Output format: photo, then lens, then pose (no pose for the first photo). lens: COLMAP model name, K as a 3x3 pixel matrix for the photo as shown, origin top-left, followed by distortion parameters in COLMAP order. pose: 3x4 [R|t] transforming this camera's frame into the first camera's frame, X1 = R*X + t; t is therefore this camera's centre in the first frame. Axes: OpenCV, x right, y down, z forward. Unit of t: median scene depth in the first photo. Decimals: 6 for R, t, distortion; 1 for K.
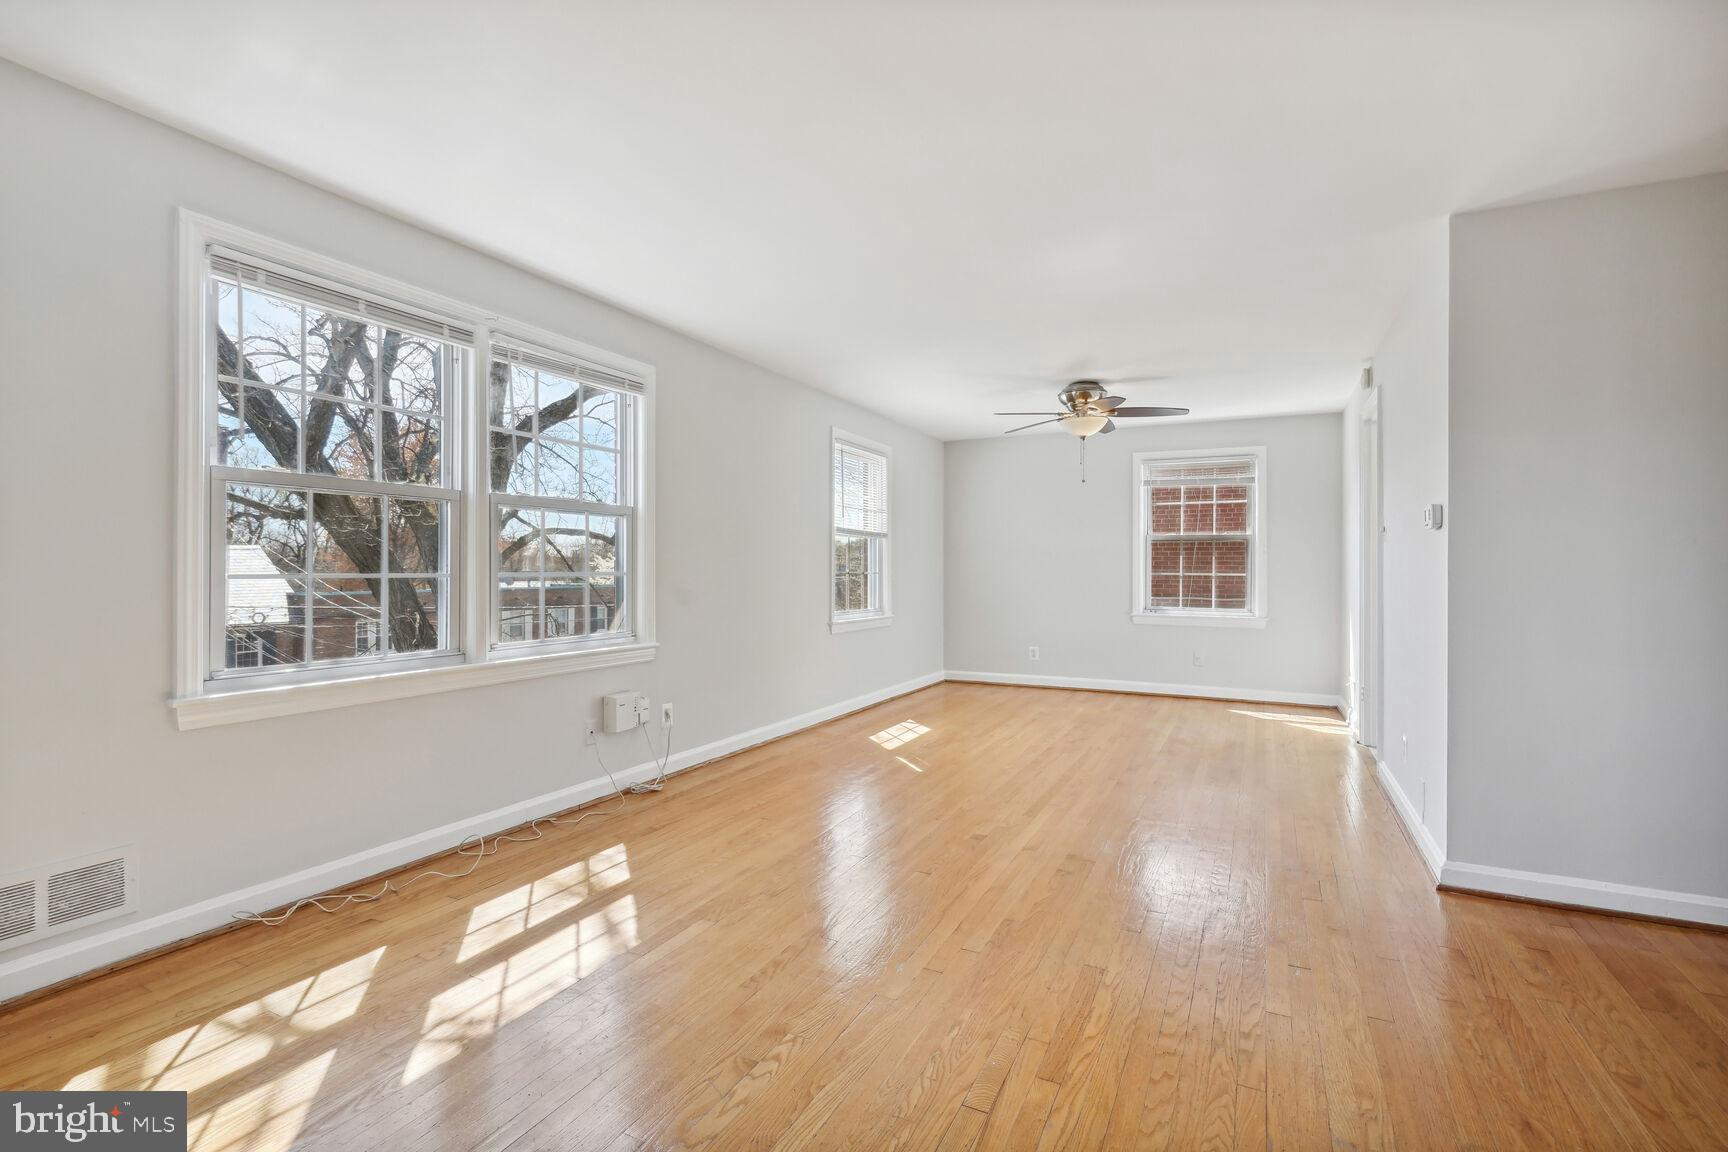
lens RADIAL K [[799.1, 0, 851.6], [0, 799.1, 573.2], [0, 0, 1]] dist [-0.002479, -0.000179]
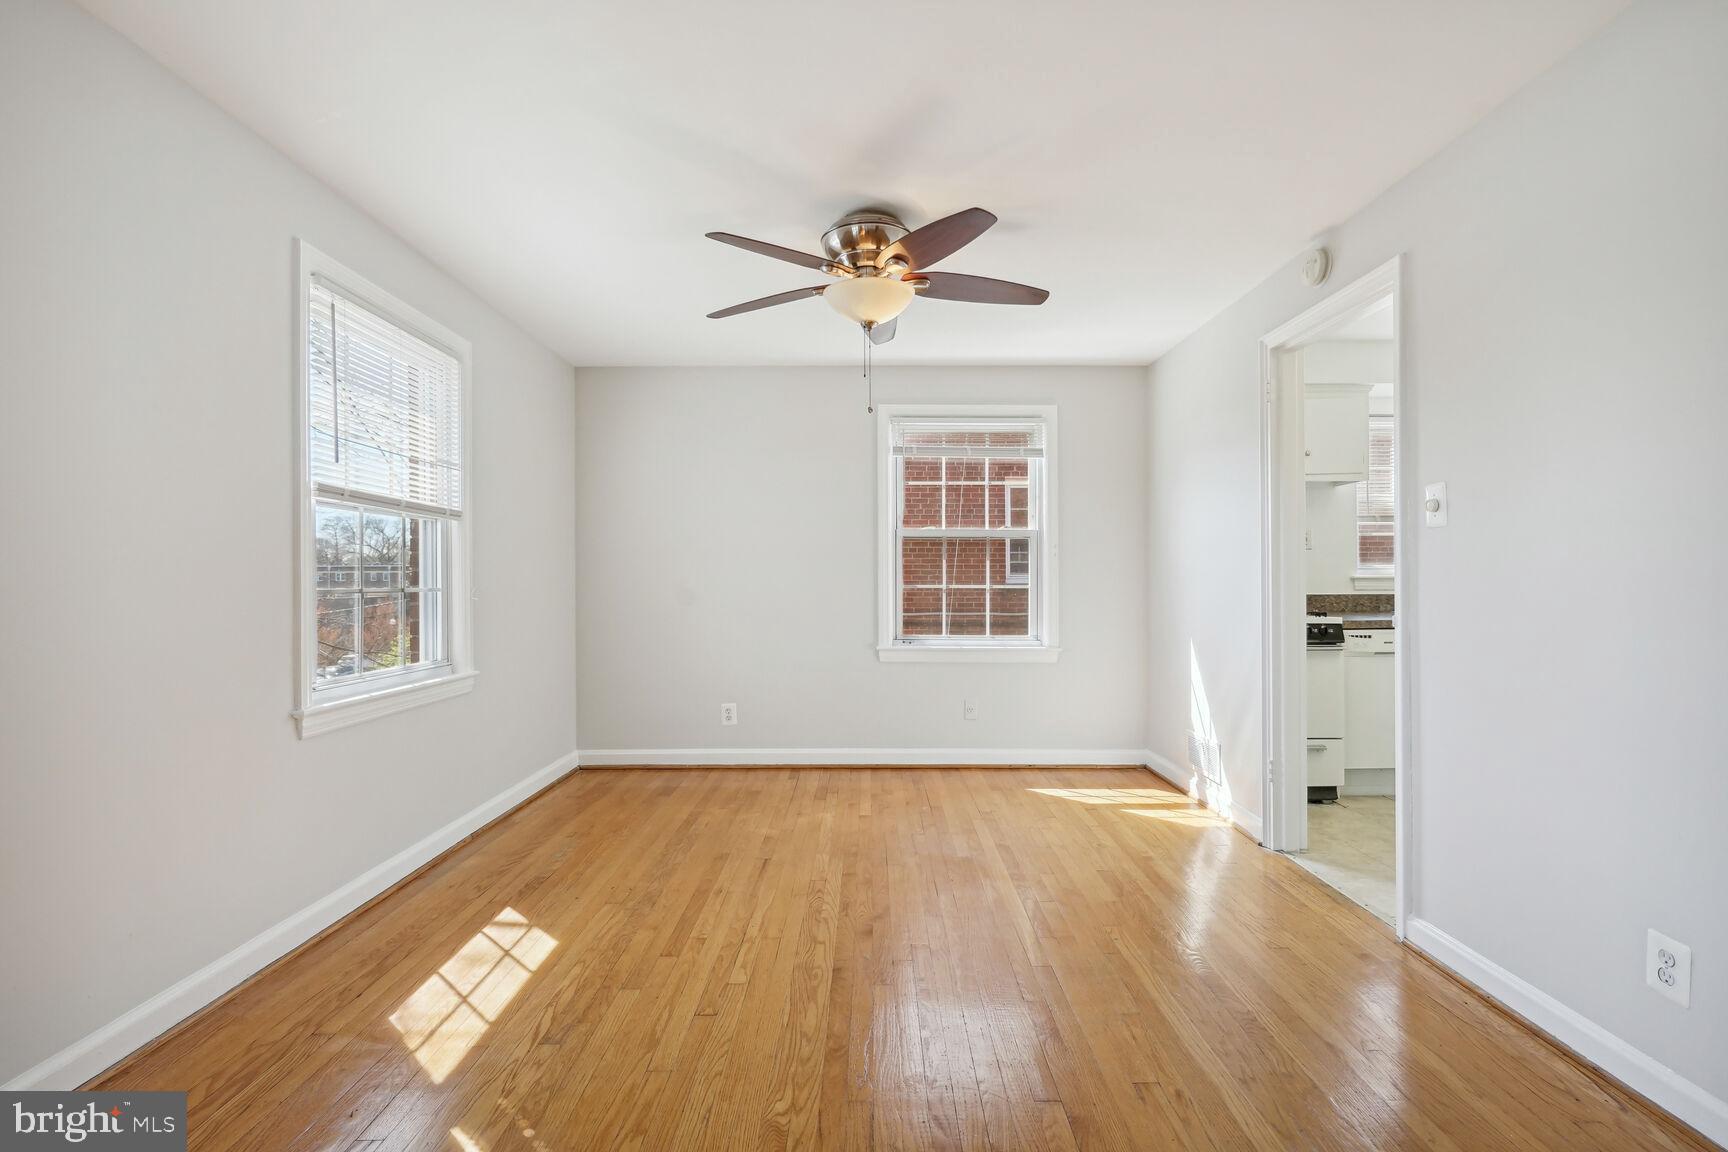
lens RADIAL K [[792.7, 0, 860.3], [0, 792.7, 581.2], [0, 0, 1]] dist [-0.000914, 0.000049]
pose [[0.891636, -0.004671, 0.452728, 0.048058], [0.006987, 0.999970, -0.003444, -0.002090], [-0.452698, 0.006234, 0.891642, 0.498560]]
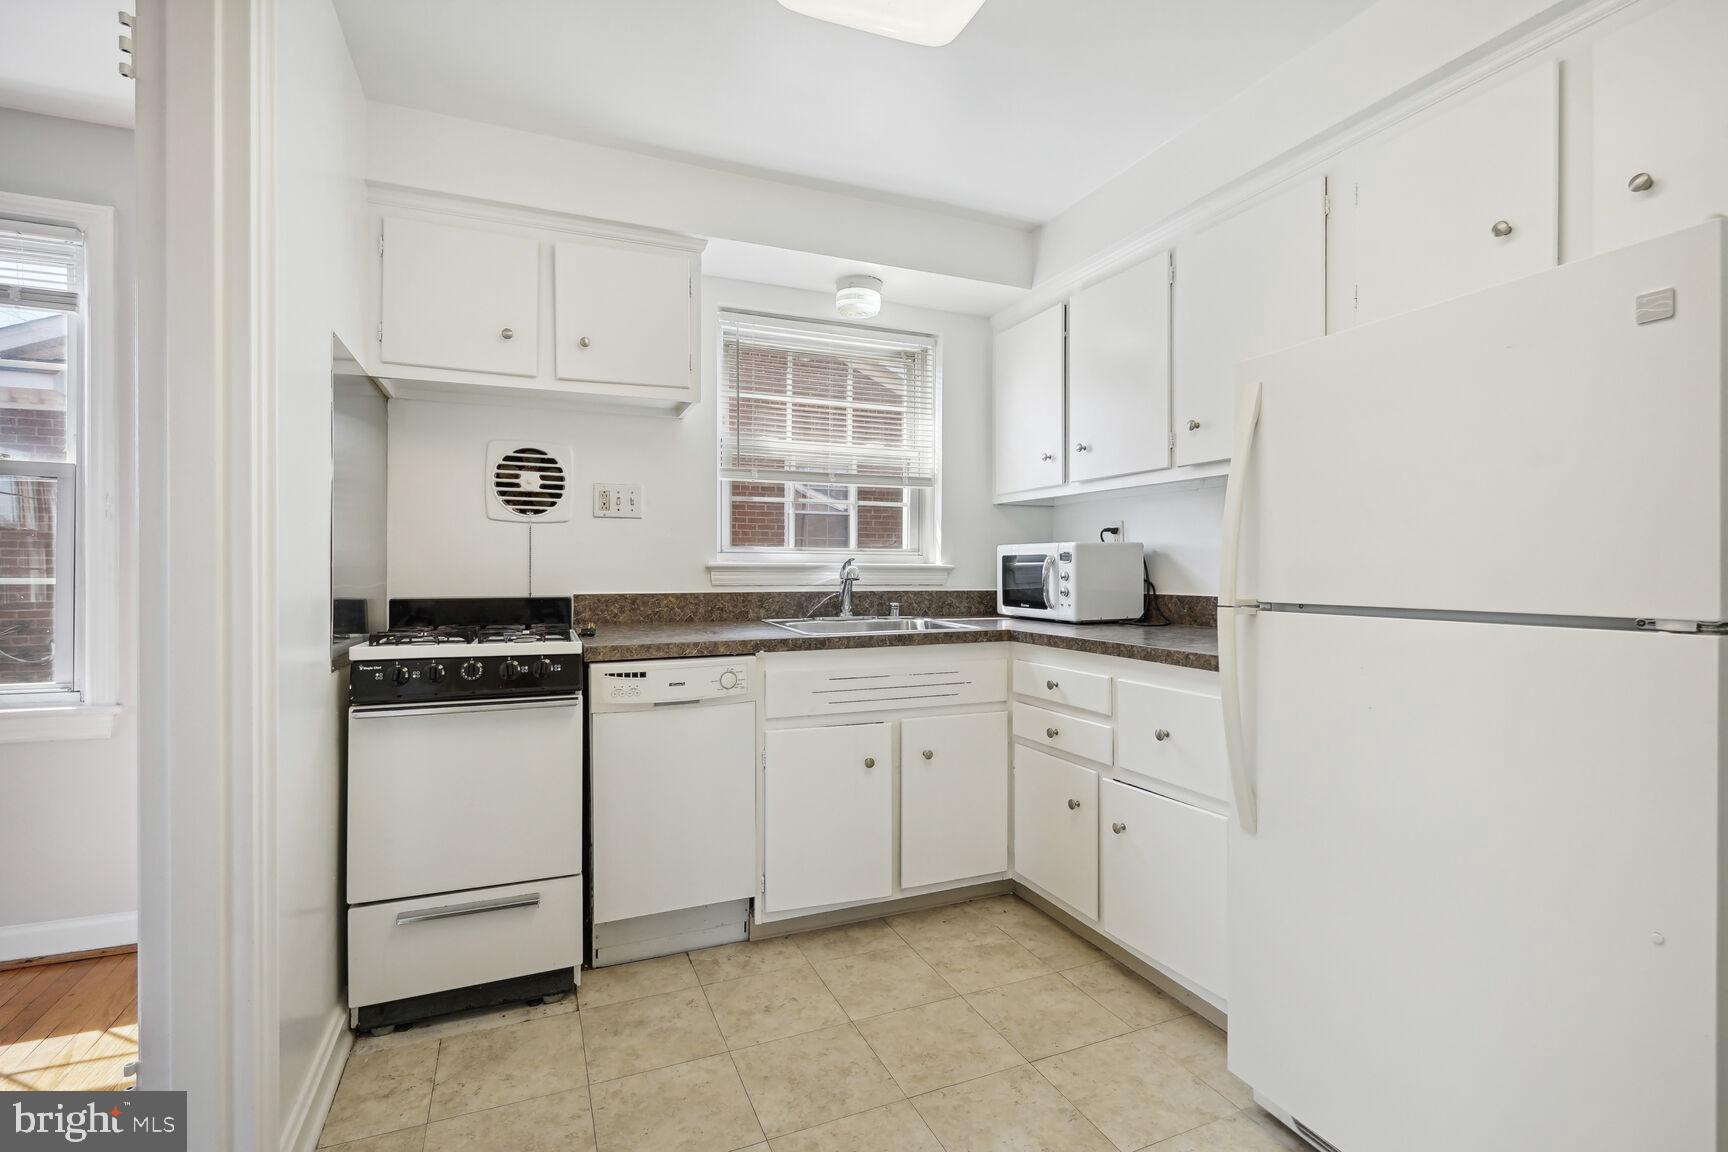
lens RADIAL K [[799.1, 0, 851.6], [0, 799.1, 573.2], [0, 0, 1]] dist [-0.002479, -0.000179]
pose [[0.650177, -0.004725, 0.759768, 0.514396], [0.003702, 0.999988, 0.003050, -0.001562], [-0.759773, 0.000830, 0.650187, 0.590209]]
